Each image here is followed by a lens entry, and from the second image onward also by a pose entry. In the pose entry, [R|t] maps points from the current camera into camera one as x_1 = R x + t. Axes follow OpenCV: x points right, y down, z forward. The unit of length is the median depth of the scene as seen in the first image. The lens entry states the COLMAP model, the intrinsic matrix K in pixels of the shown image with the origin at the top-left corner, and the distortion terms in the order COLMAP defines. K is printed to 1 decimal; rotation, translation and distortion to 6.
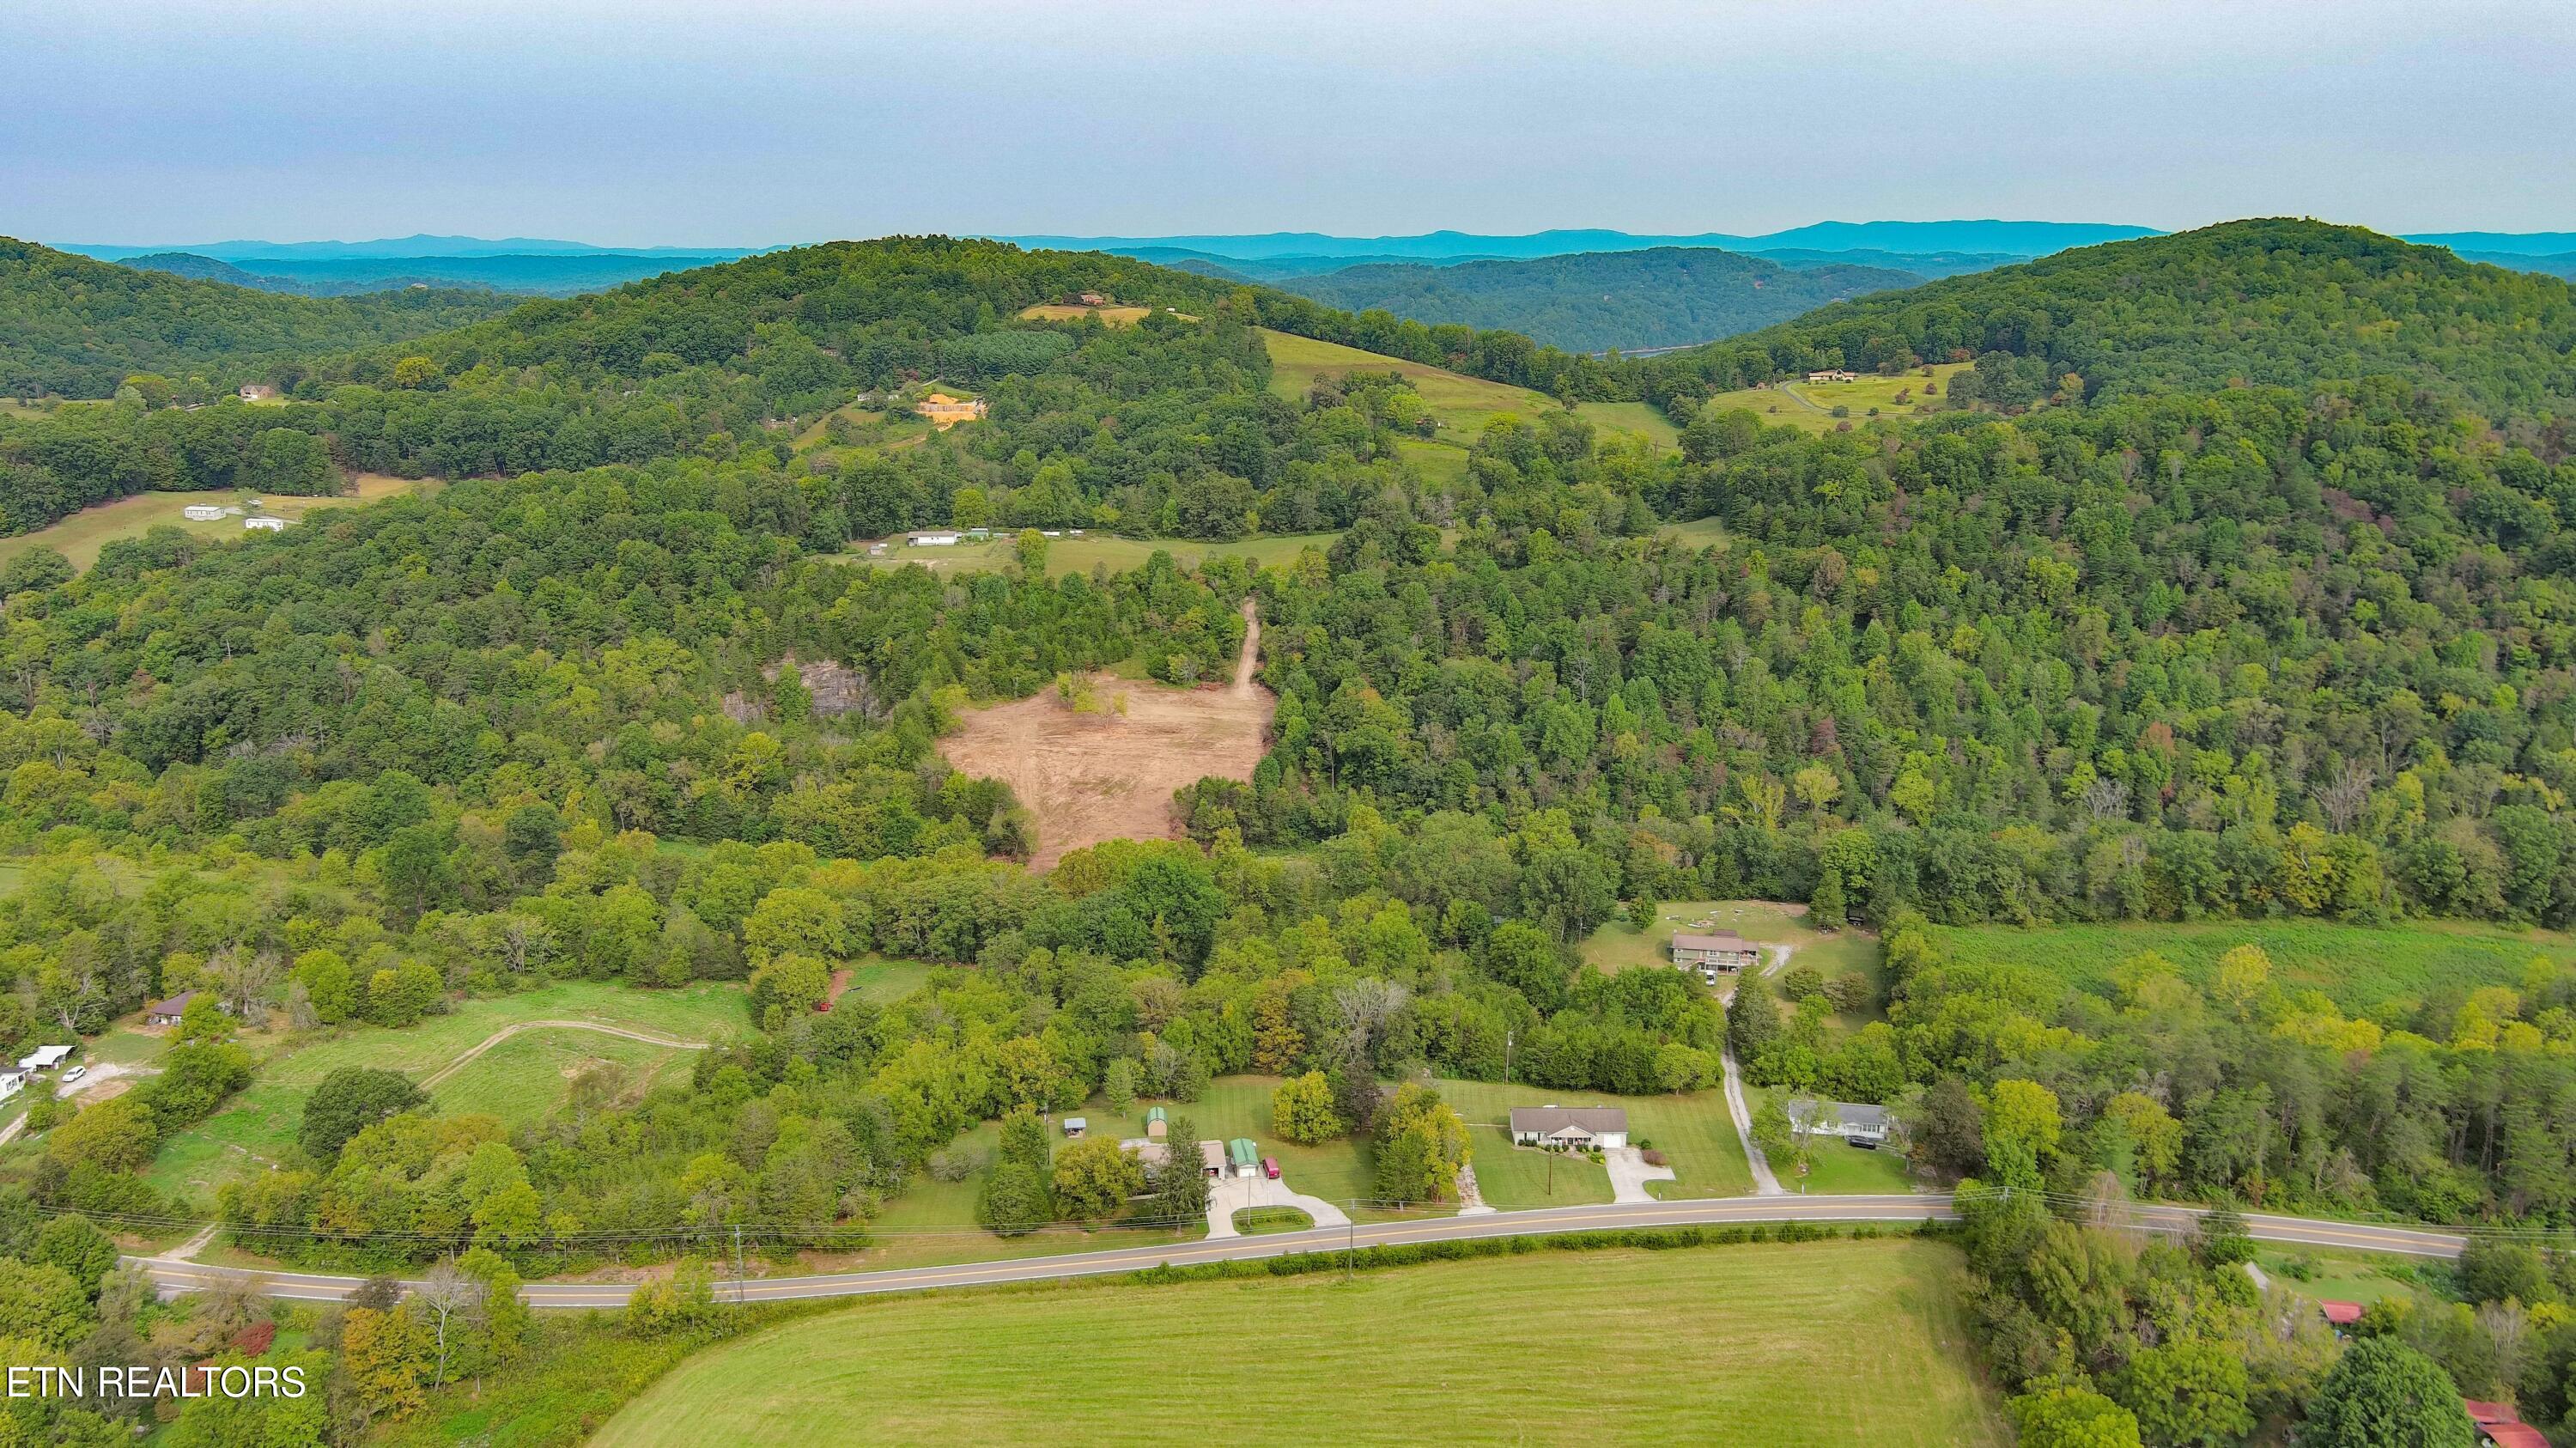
lens RADIAL K [[2009.0, 0, 1285.4], [0, 2009.0, 725.1], [0, 0, 1]] dist [0.024859, -0.042823]
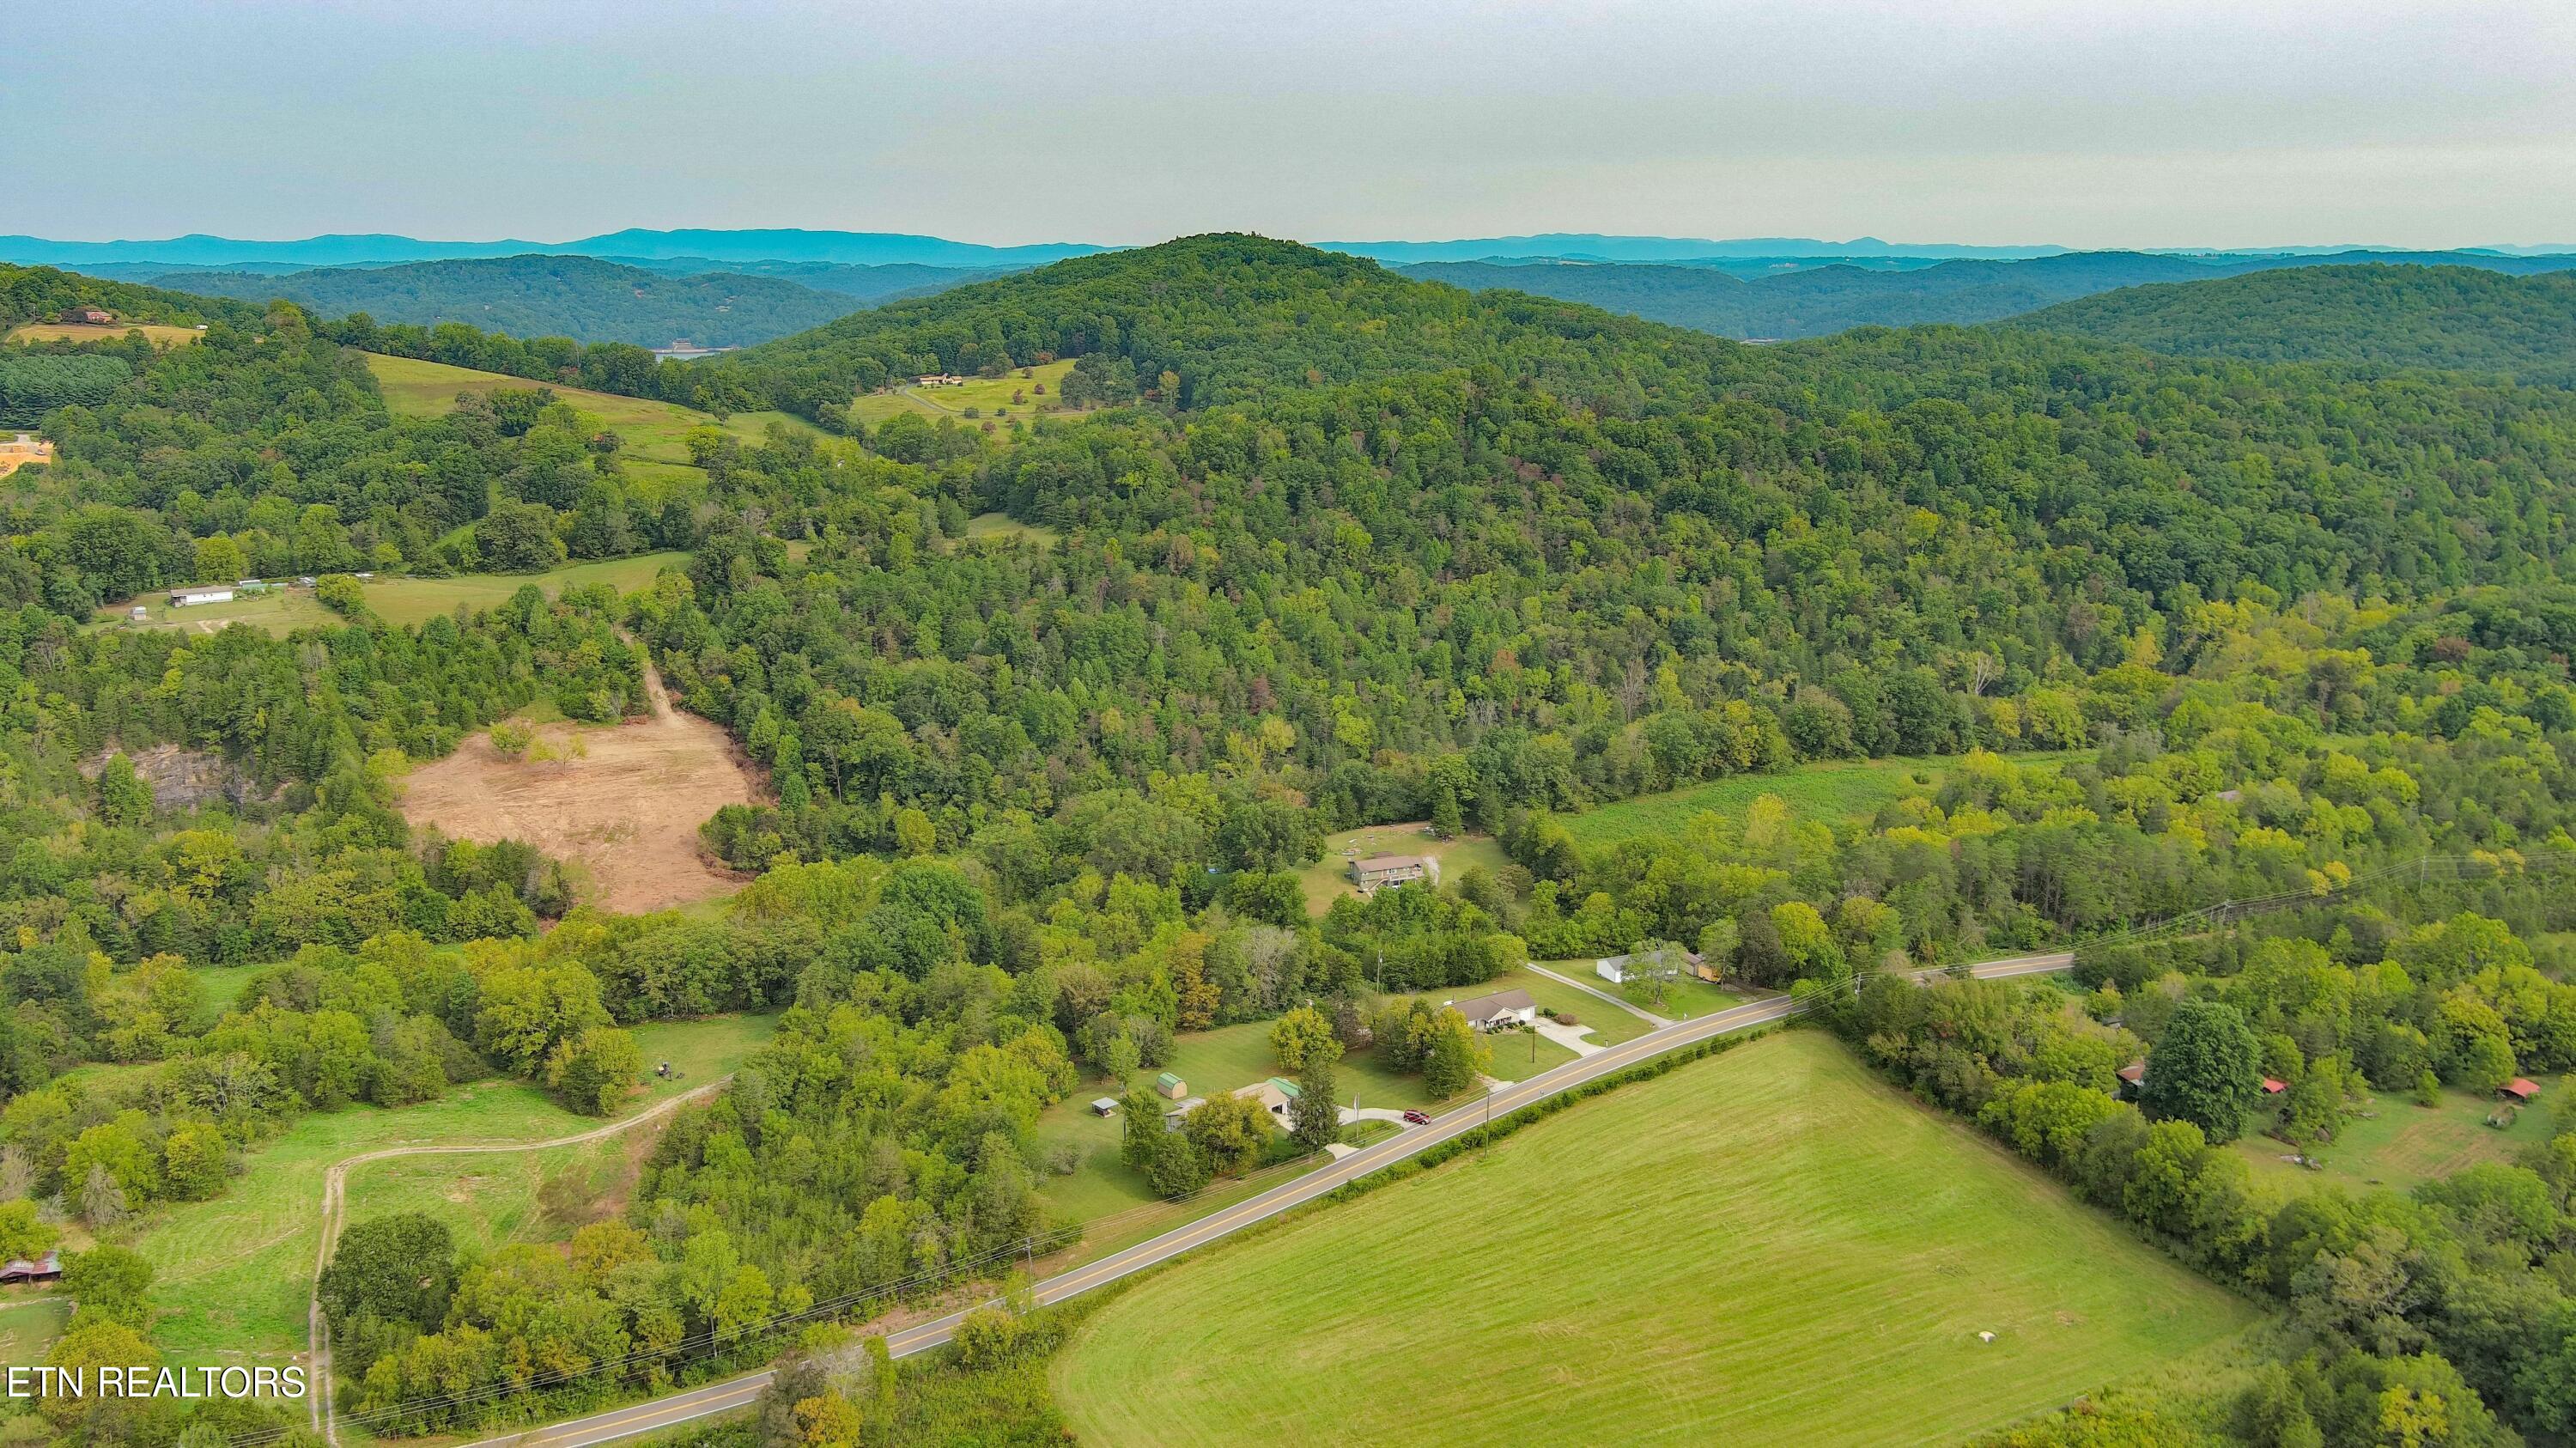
lens RADIAL K [[2009.0, 0, 1293.1], [0, 2009.0, 723.5], [0, 0, 1]] dist [0.024859, -0.042823]
pose [[0.842029, -0.120980, 0.525692, -0.272790], [0.123385, 0.991886, 0.030634, -0.008469], [-0.525132, 0.039068, 0.850123, 0.028252]]
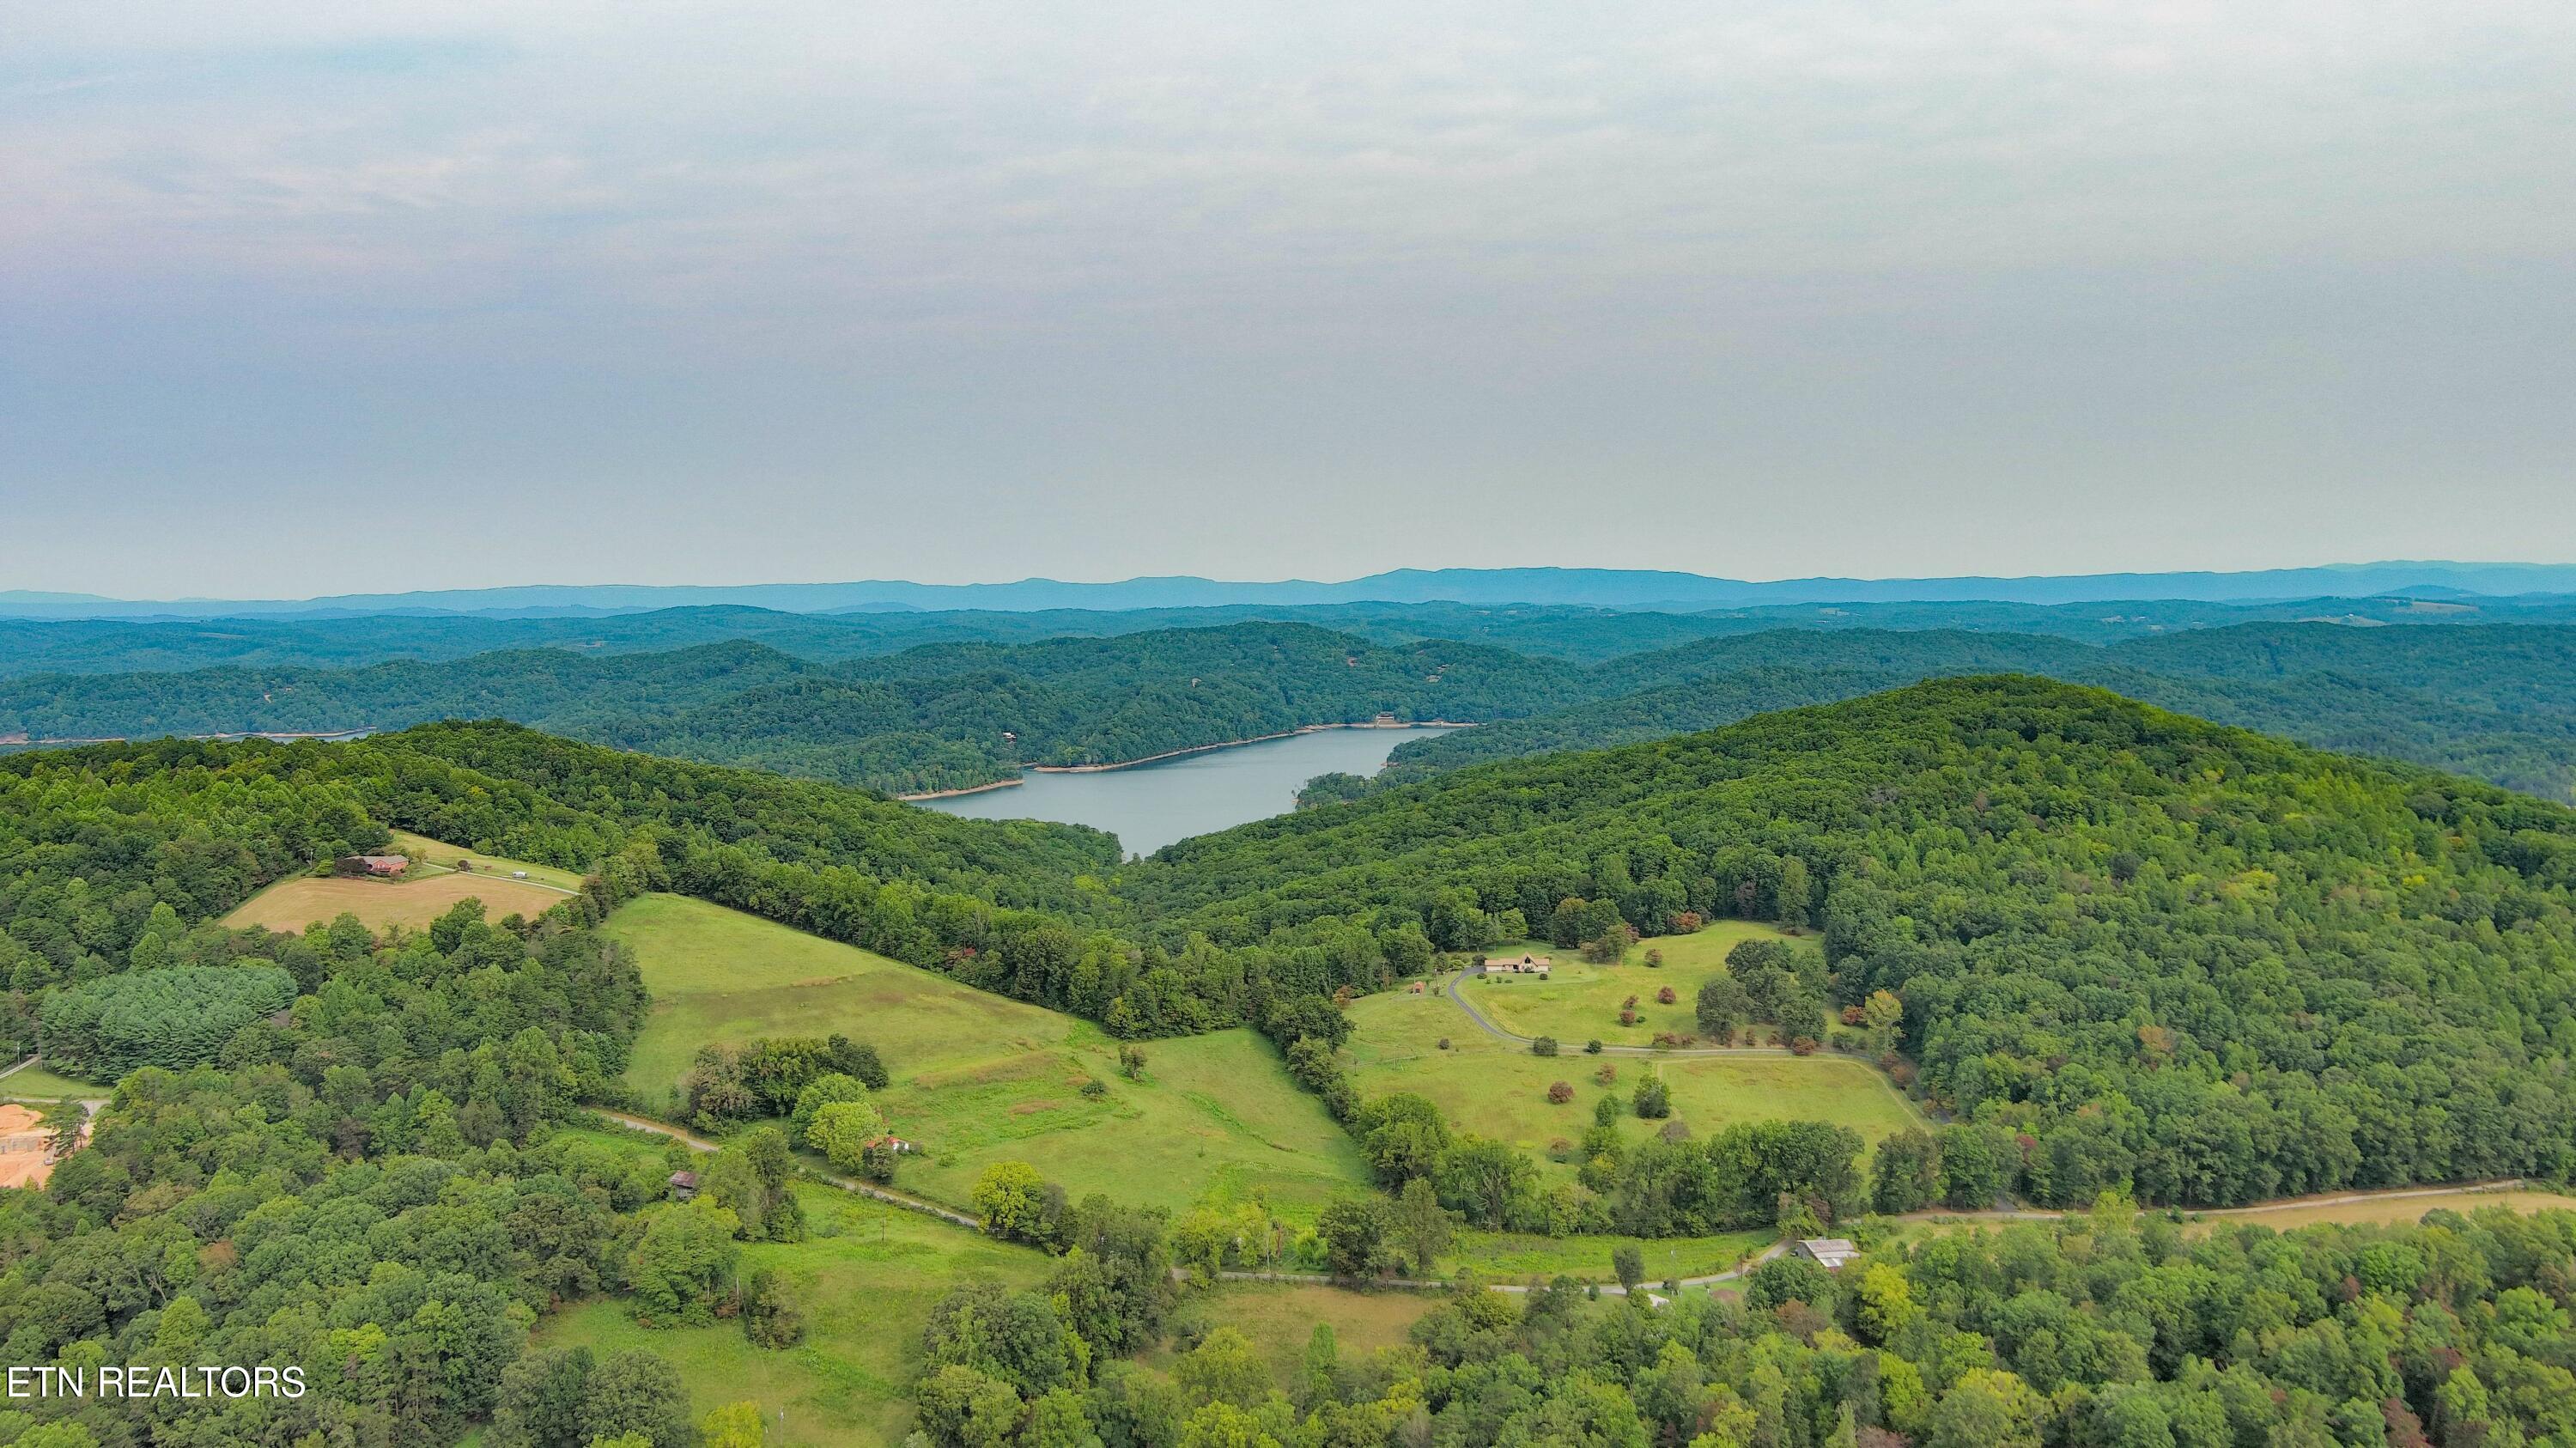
lens RADIAL K [[2009.0, 0, 1262.1], [0, 2009.0, 729.6], [0, 0, 1]] dist [0.024859, -0.042823]
pose [[0.982520, -0.017317, 0.185350, 0.113658], [0.047193, 0.986309, -0.158013, -0.272293], [-0.180076, 0.163998, 0.969885, 0.629443]]
